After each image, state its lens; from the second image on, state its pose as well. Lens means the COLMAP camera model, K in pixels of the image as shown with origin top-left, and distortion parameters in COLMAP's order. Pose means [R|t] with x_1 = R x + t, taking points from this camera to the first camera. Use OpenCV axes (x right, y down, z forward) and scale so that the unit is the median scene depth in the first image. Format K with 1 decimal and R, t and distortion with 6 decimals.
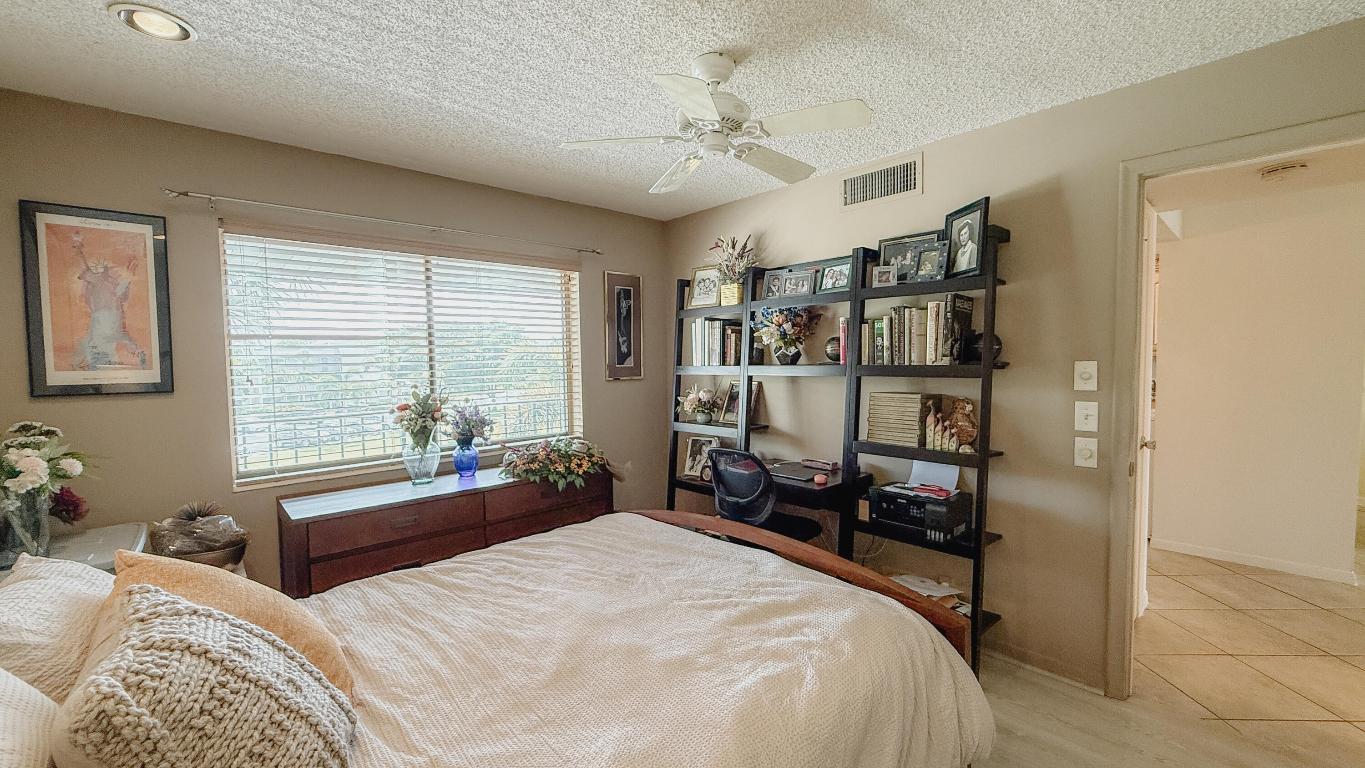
lens RADIAL K [[546.5, 0, 672.4], [0, 546.5, 389.1], [0, 0, 1]] dist [-0.003479, 0.001659]
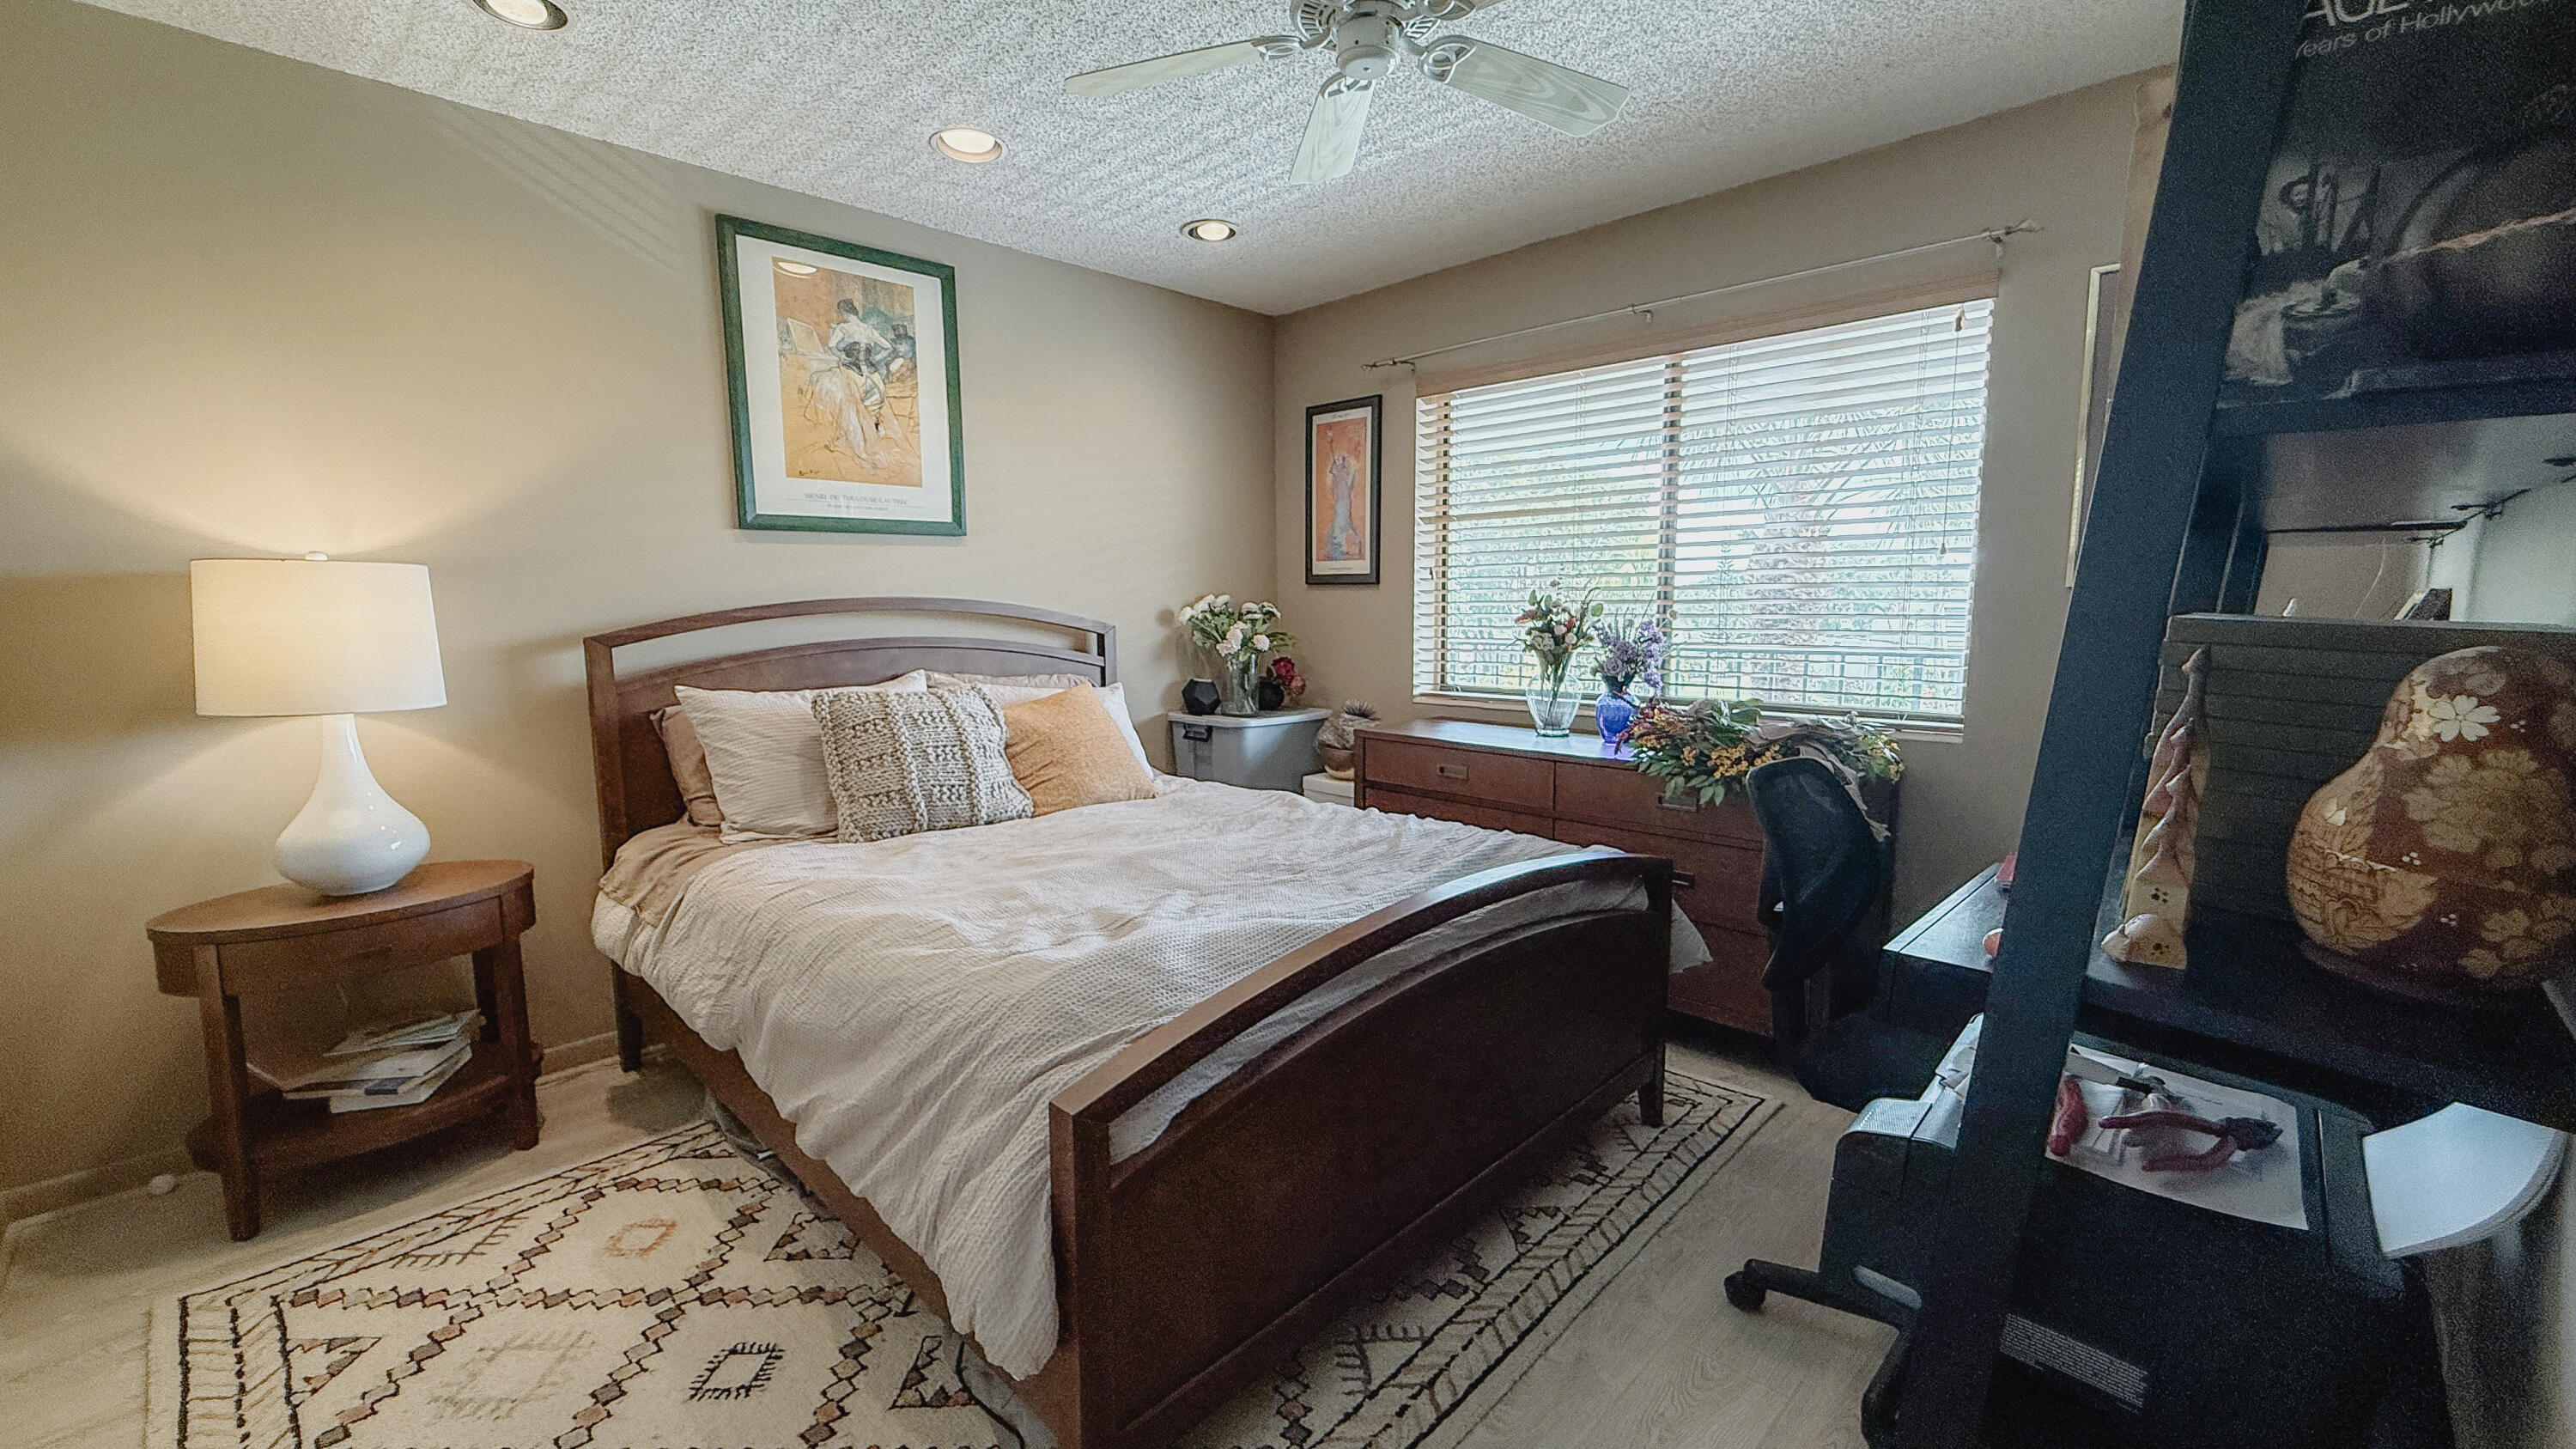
lens RADIAL K [[1031.5, 0, 1271.8], [0, 1031.5, 726.7], [0, 0, 1]] dist [-0.003479, 0.001659]
pose [[0.045117, 0.137092, -0.989530, 0.724392], [-0.055095, 0.989373, 0.134559, 0.015882], [0.997461, 0.048447, 0.052191, 0.622501]]
